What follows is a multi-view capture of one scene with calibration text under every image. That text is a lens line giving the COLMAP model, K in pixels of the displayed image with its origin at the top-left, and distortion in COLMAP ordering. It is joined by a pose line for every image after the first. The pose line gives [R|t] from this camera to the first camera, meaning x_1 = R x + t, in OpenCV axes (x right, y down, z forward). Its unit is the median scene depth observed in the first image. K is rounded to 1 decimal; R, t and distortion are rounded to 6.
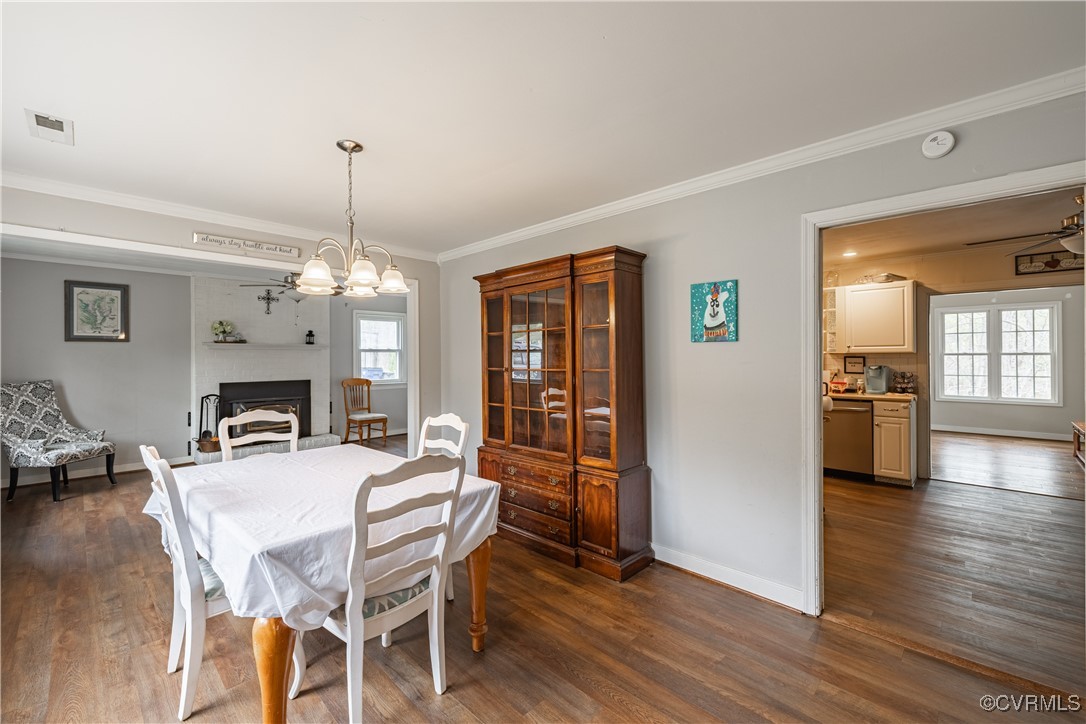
lens RADIAL K [[453.5, 0, 545.0], [0, 453.5, 355.8], [0, 0, 1]] dist [0.001393, 0.000484]
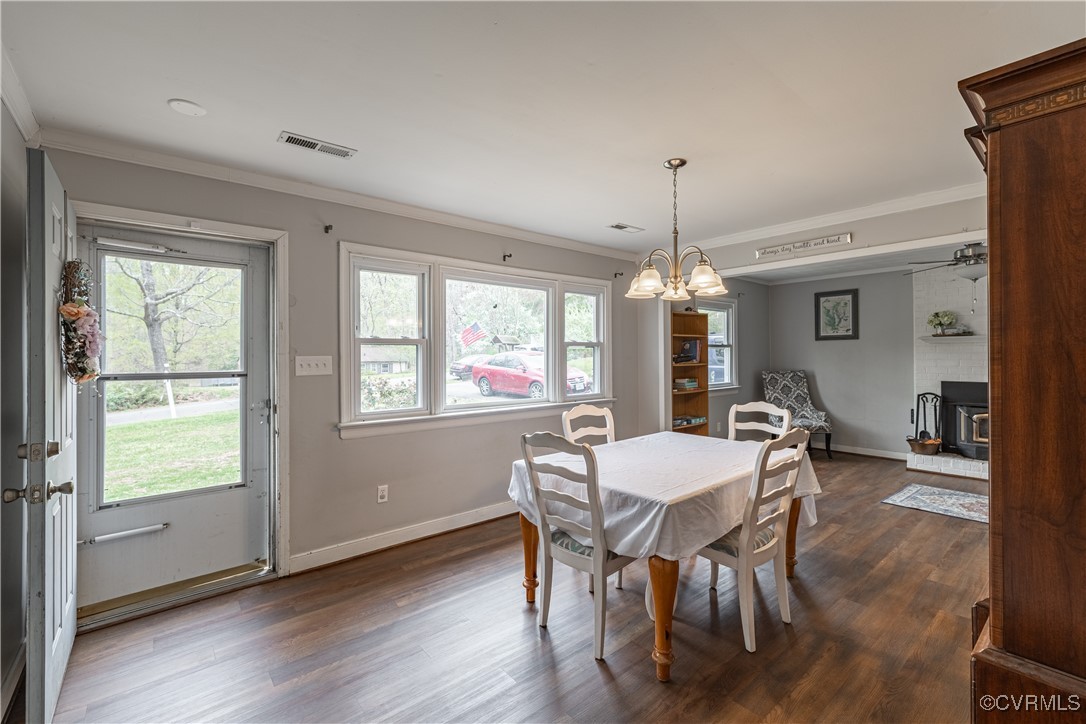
lens RADIAL K [[465.2, 0, 540.9], [0, 465.2, 352.4], [0, 0, 1]] dist [0.000002, -0.000075]
pose [[-0.099655, -0.002580, -0.995019, 0.331355], [0.009146, 0.999952, -0.003508, -0.000756], [0.994980, -0.009451, -0.099626, 0.354671]]
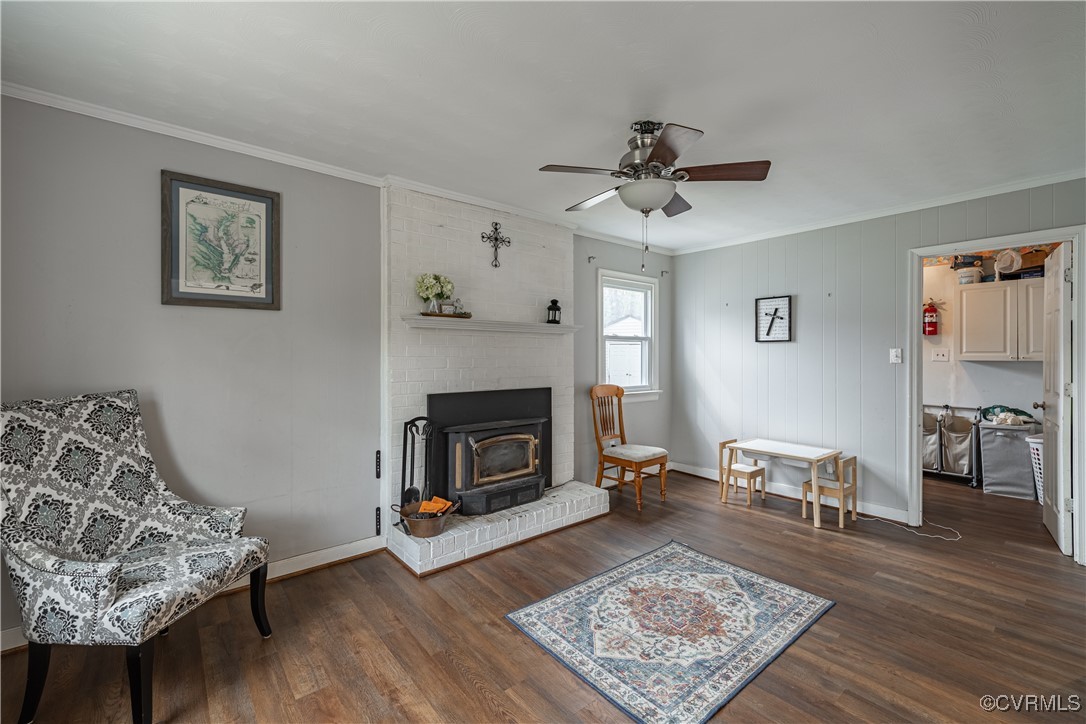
lens RADIAL K [[453.5, 0, 545.0], [0, 453.5, 355.8], [0, 0, 1]] dist [0.001393, 0.000484]
pose [[0.995202, 0.003306, -0.097789, -0.626171], [-0.003393, 0.999994, -0.000722, 0.018898], [0.097786, 0.001050, 0.995207, 0.581765]]
